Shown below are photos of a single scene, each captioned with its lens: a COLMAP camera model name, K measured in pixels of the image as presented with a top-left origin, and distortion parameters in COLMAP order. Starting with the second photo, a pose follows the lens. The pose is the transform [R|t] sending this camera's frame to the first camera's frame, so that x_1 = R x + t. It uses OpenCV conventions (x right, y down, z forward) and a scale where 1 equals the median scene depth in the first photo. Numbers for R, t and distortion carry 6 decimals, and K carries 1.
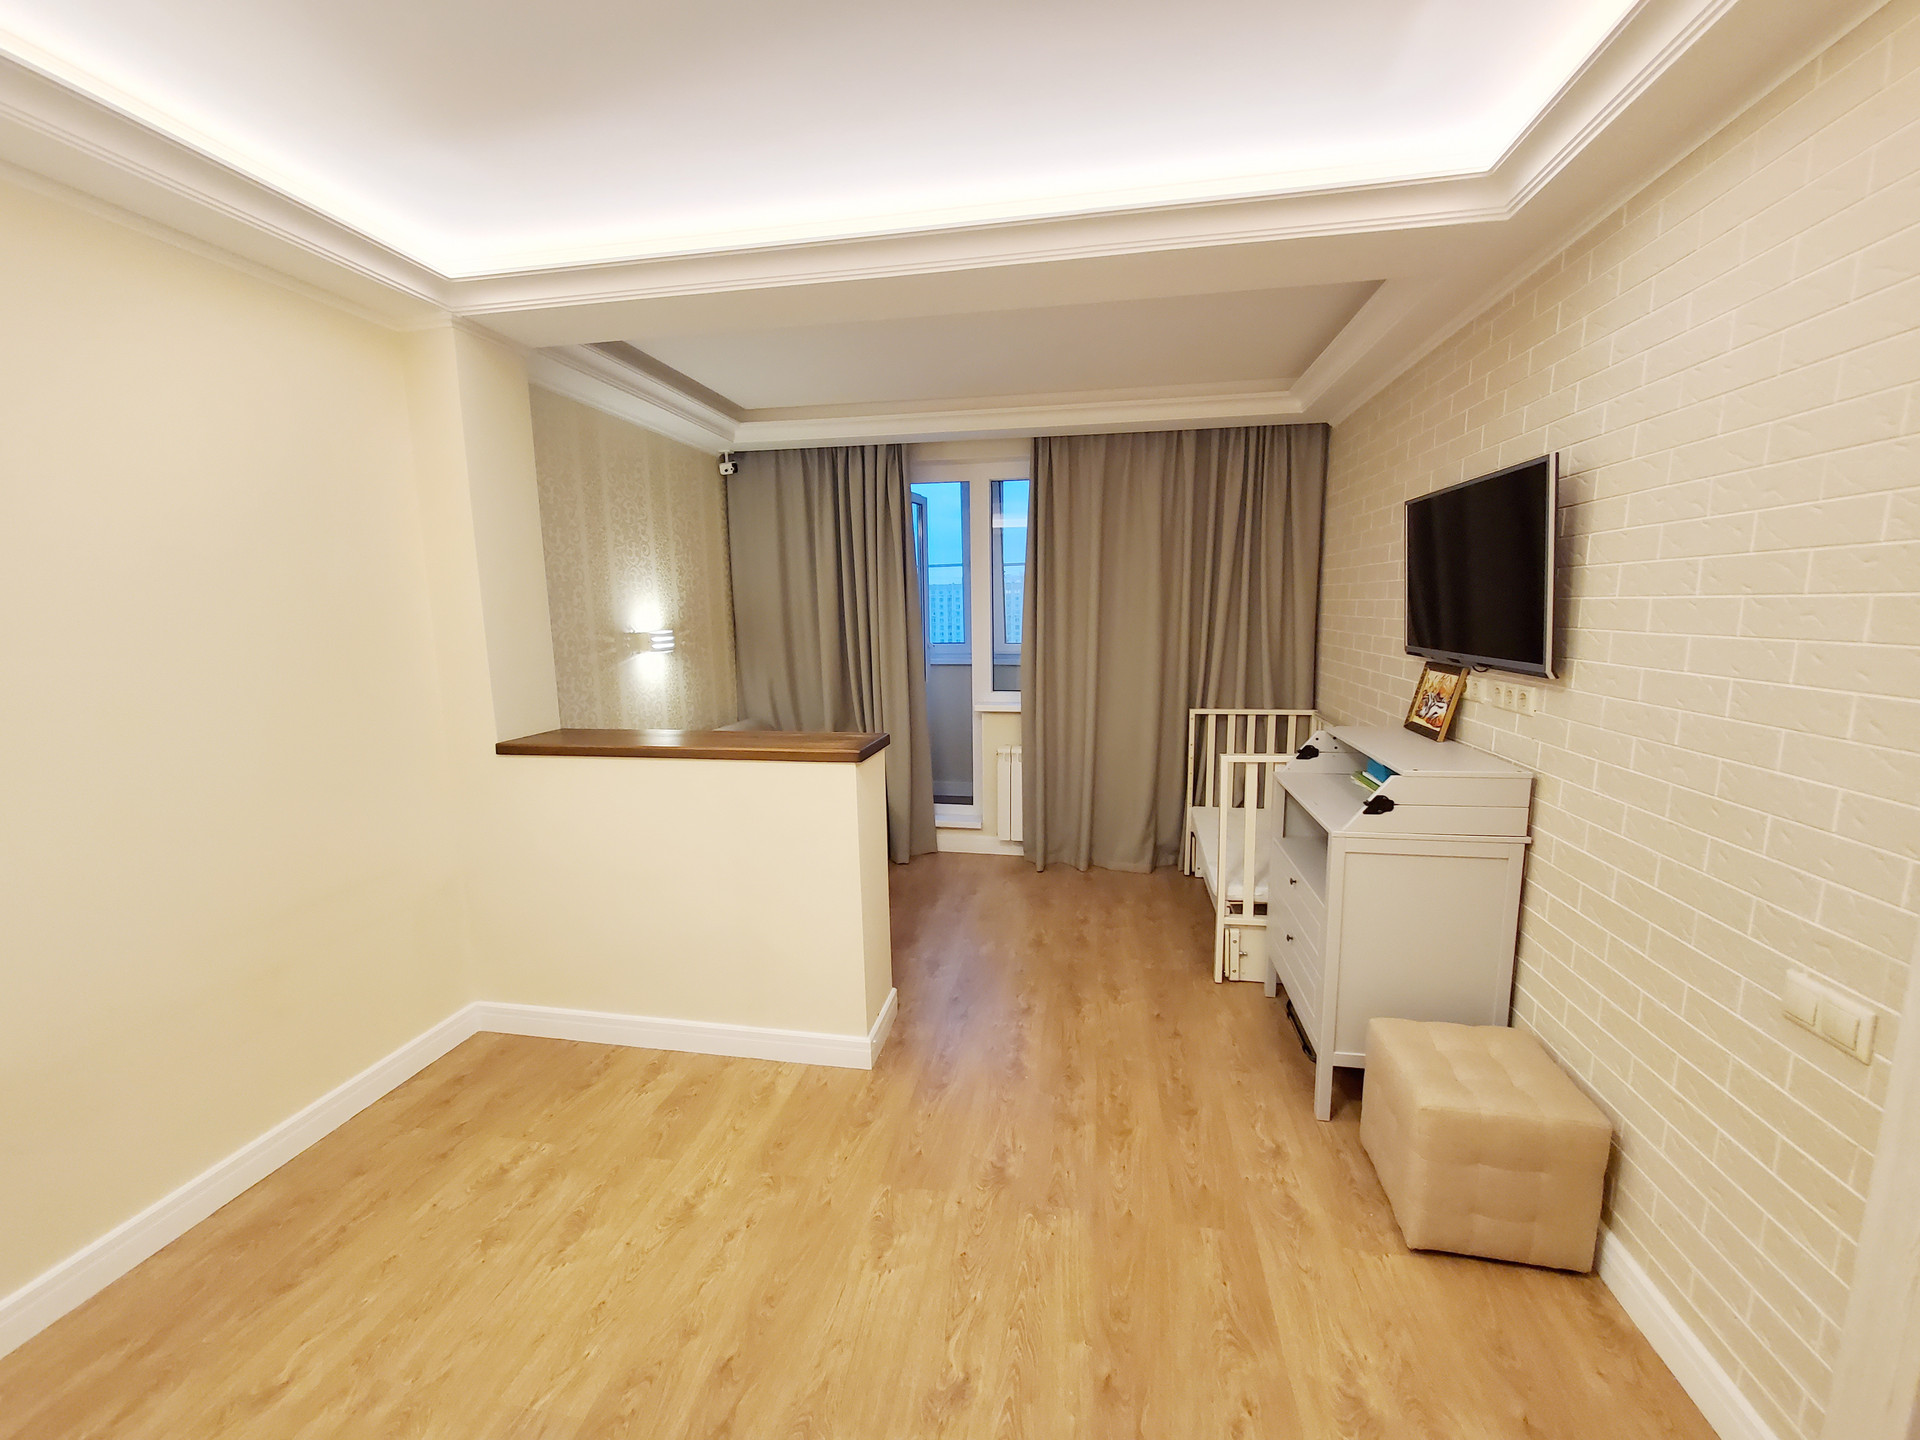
lens RADIAL K [[762.0, 0, 960.9], [0, 762.0, 719.2], [0, 0, 1]] dist [0.001735, -0.001508]
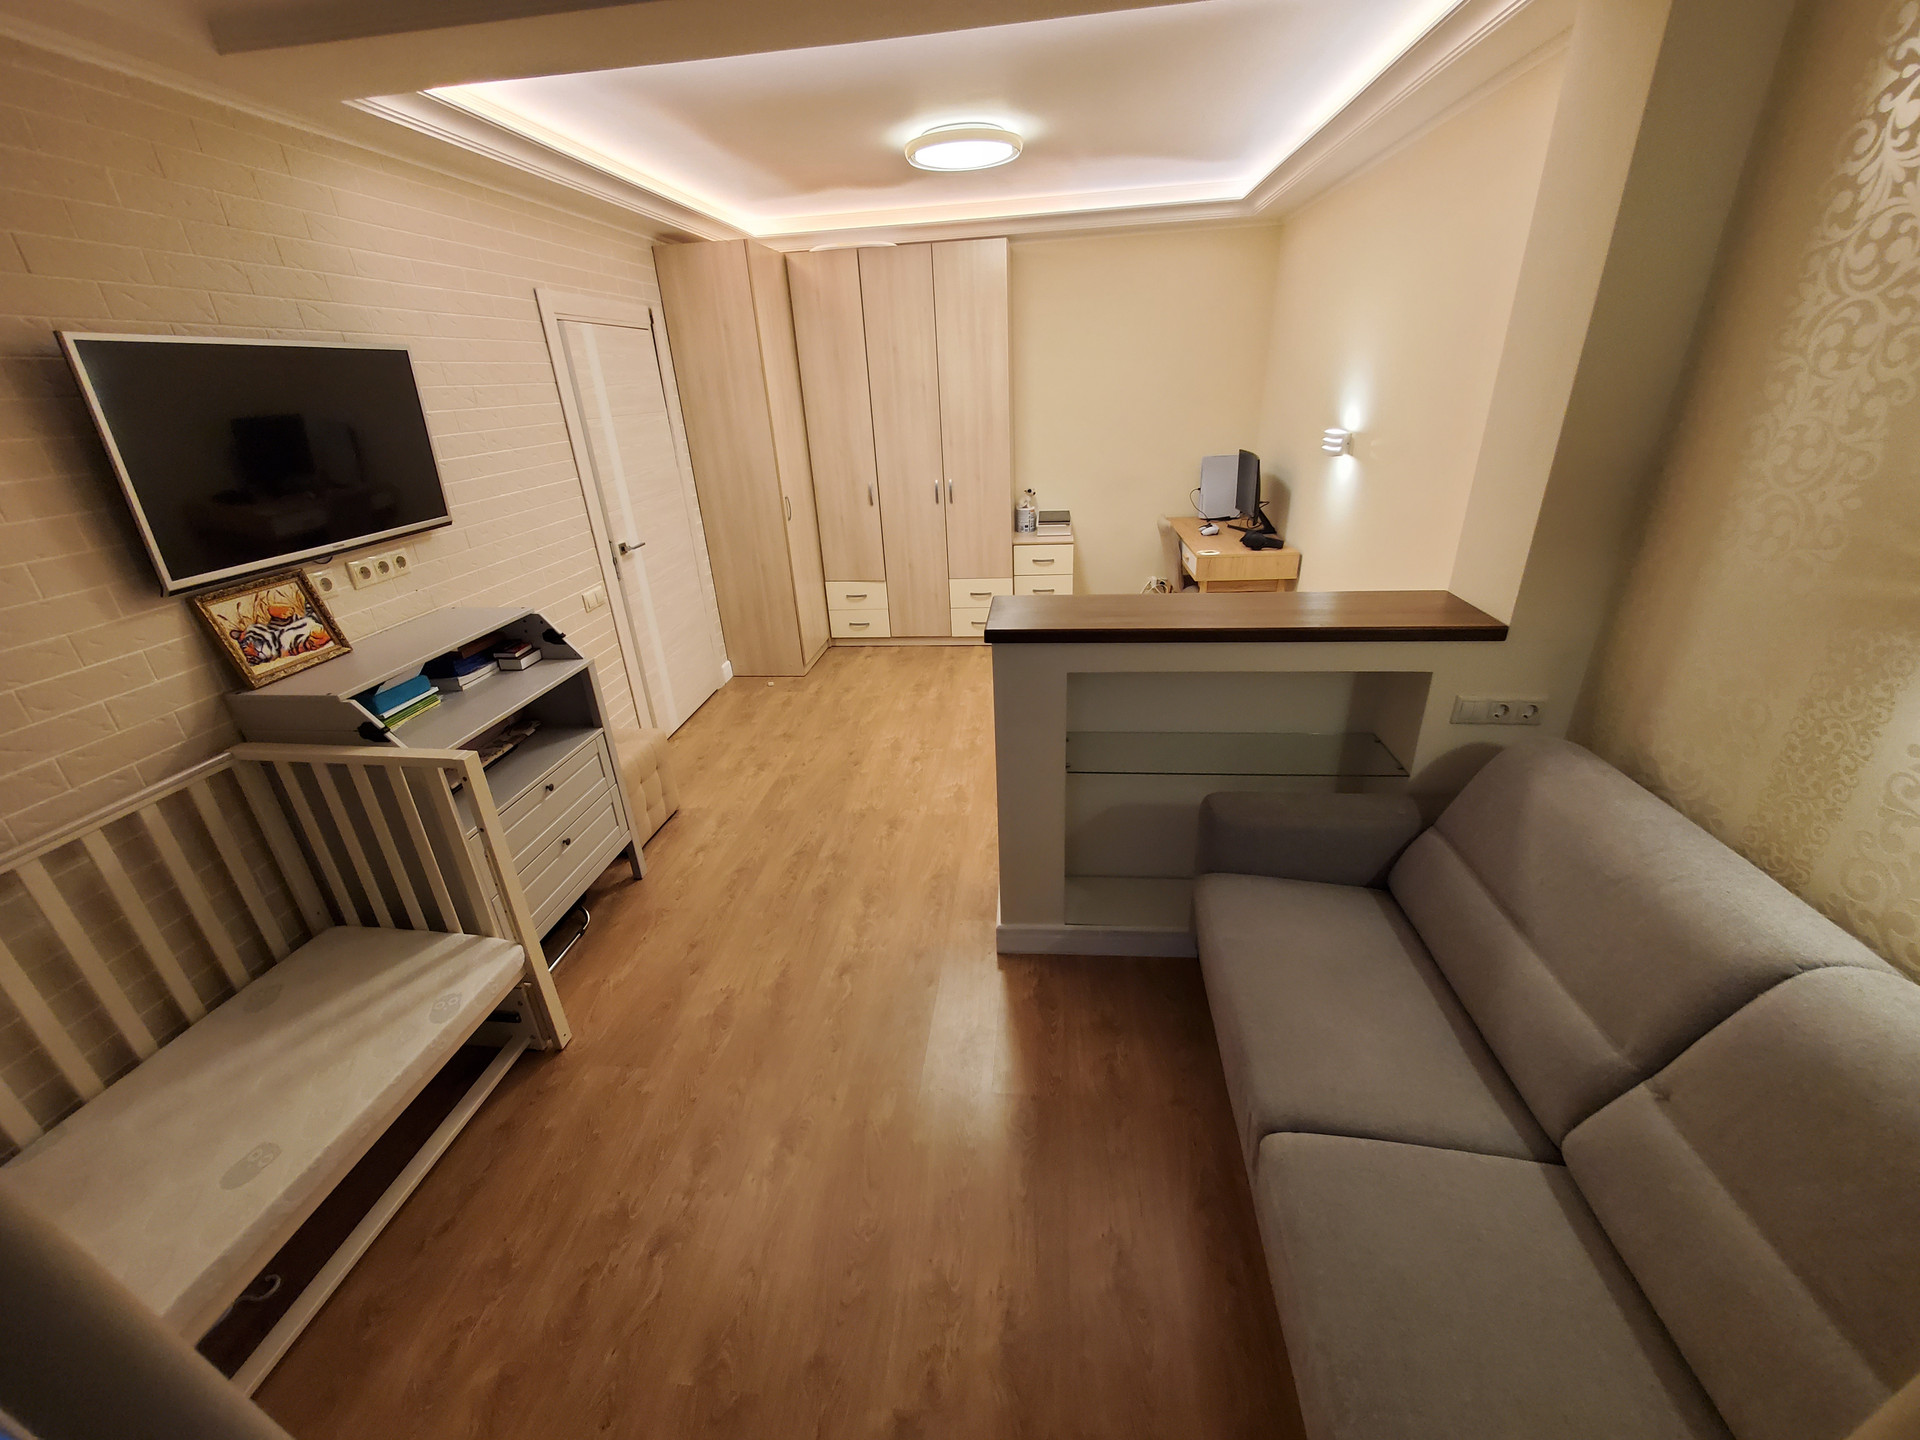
lens RADIAL K [[762.0, 0, 957.9], [0, 762.0, 718.6], [0, 0, 1]] dist [0.001735, -0.001508]
pose [[-0.996008, 0.081253, -0.036953, -0.034626], [0.048372, 0.839256, 0.541581, -0.352914], [0.075018, 0.537632, -0.839836, 1.856940]]
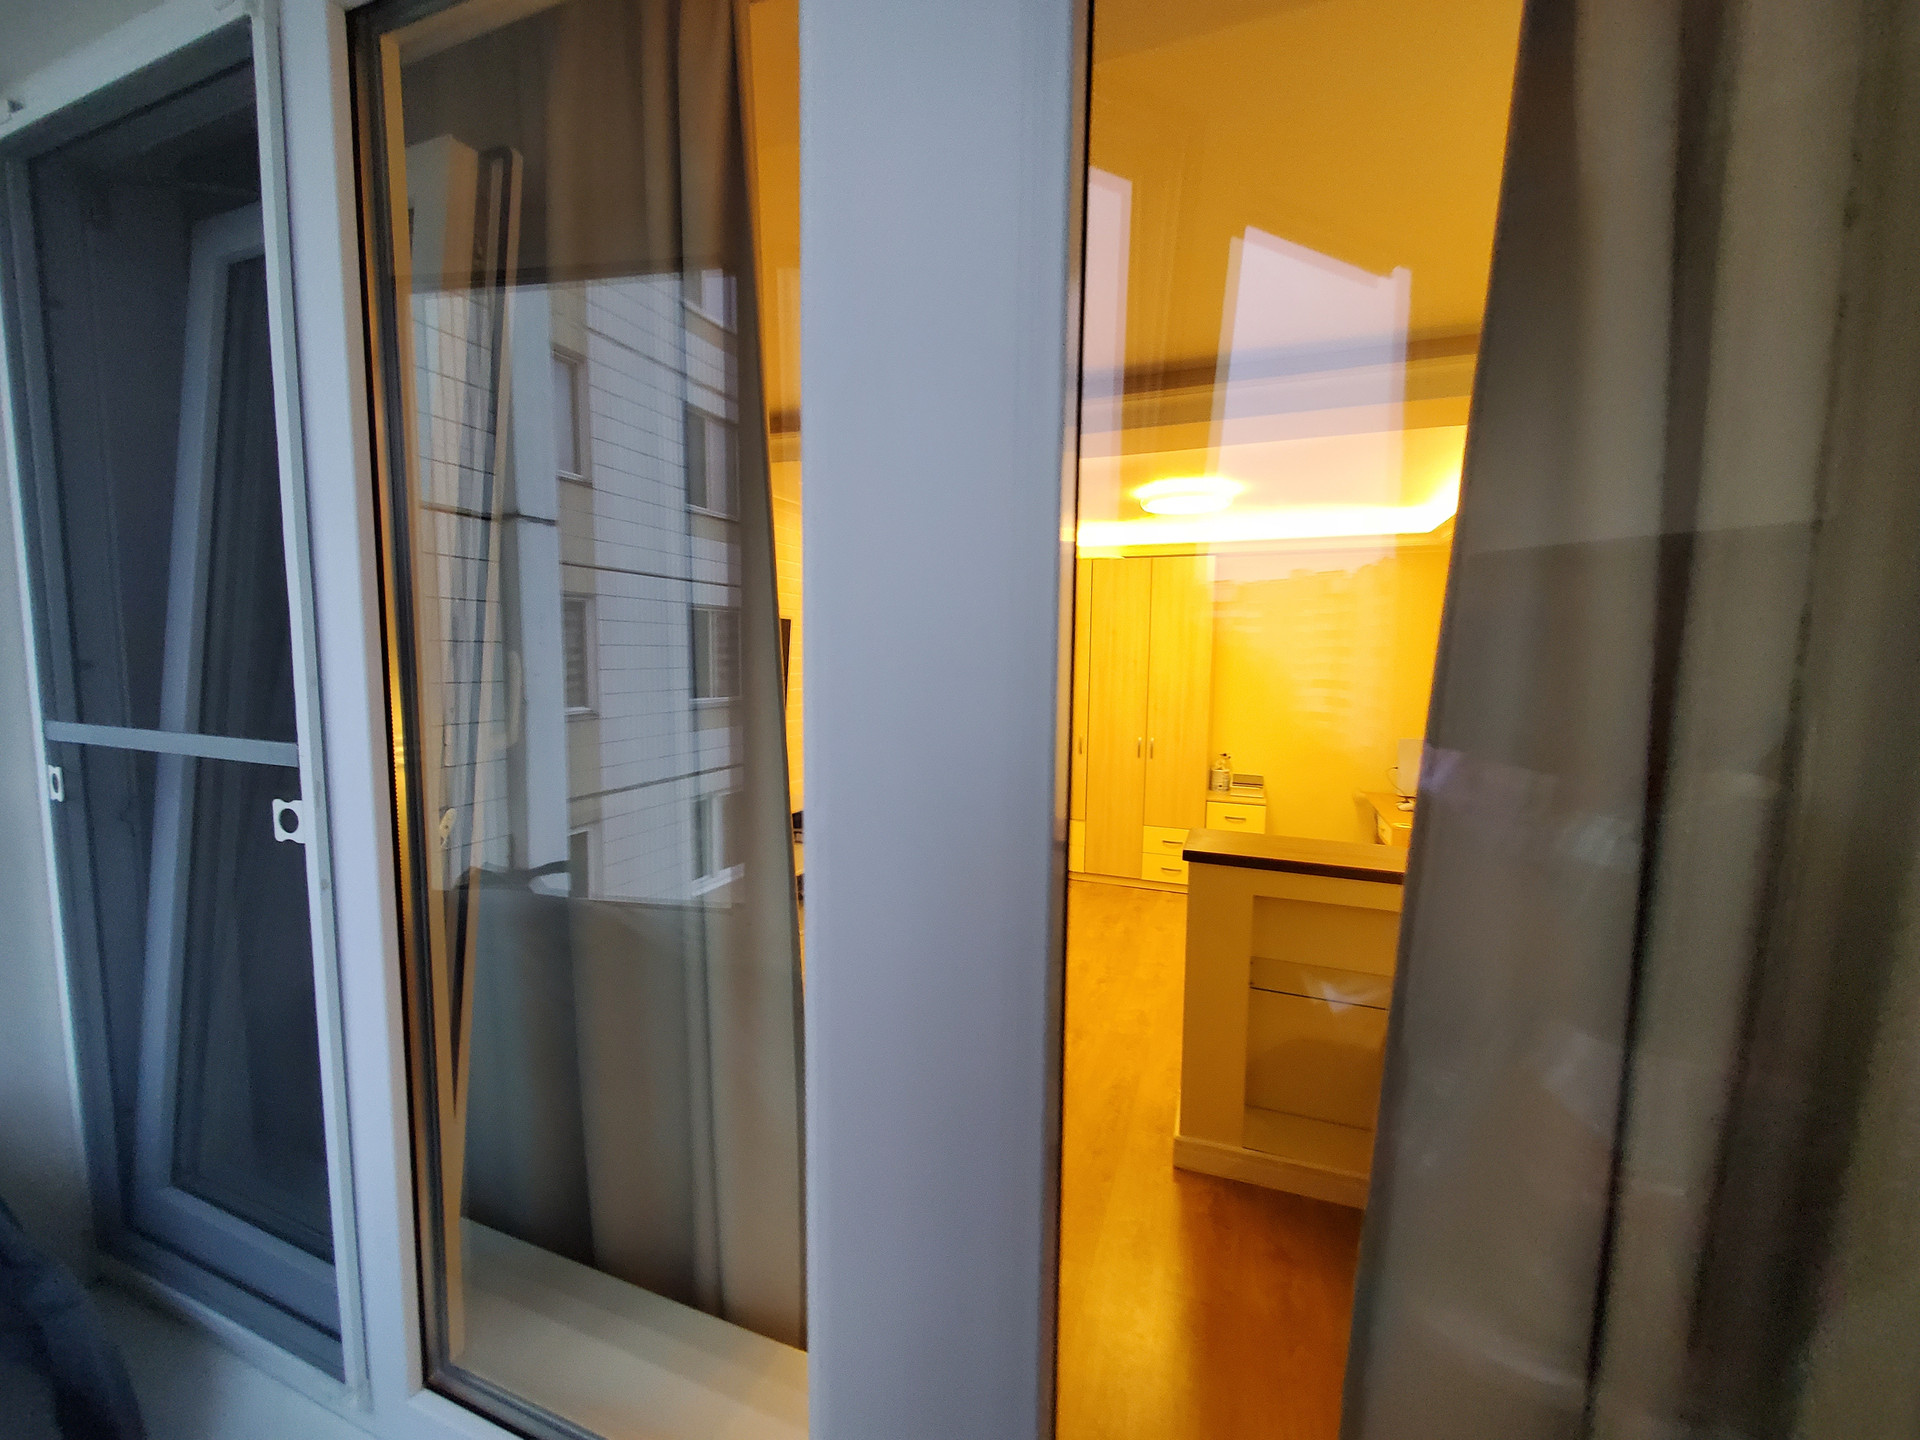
lens RADIAL K [[762.0, 0, 951.8], [0, 762.0, 715.7], [0, 0, 1]] dist [0.001735, -0.001508]
pose [[-0.981107, -0.015906, 0.192812, 0.008468], [0.029296, 0.972908, 0.229330, -0.400647], [-0.191236, 0.230646, -0.954060, 2.101281]]
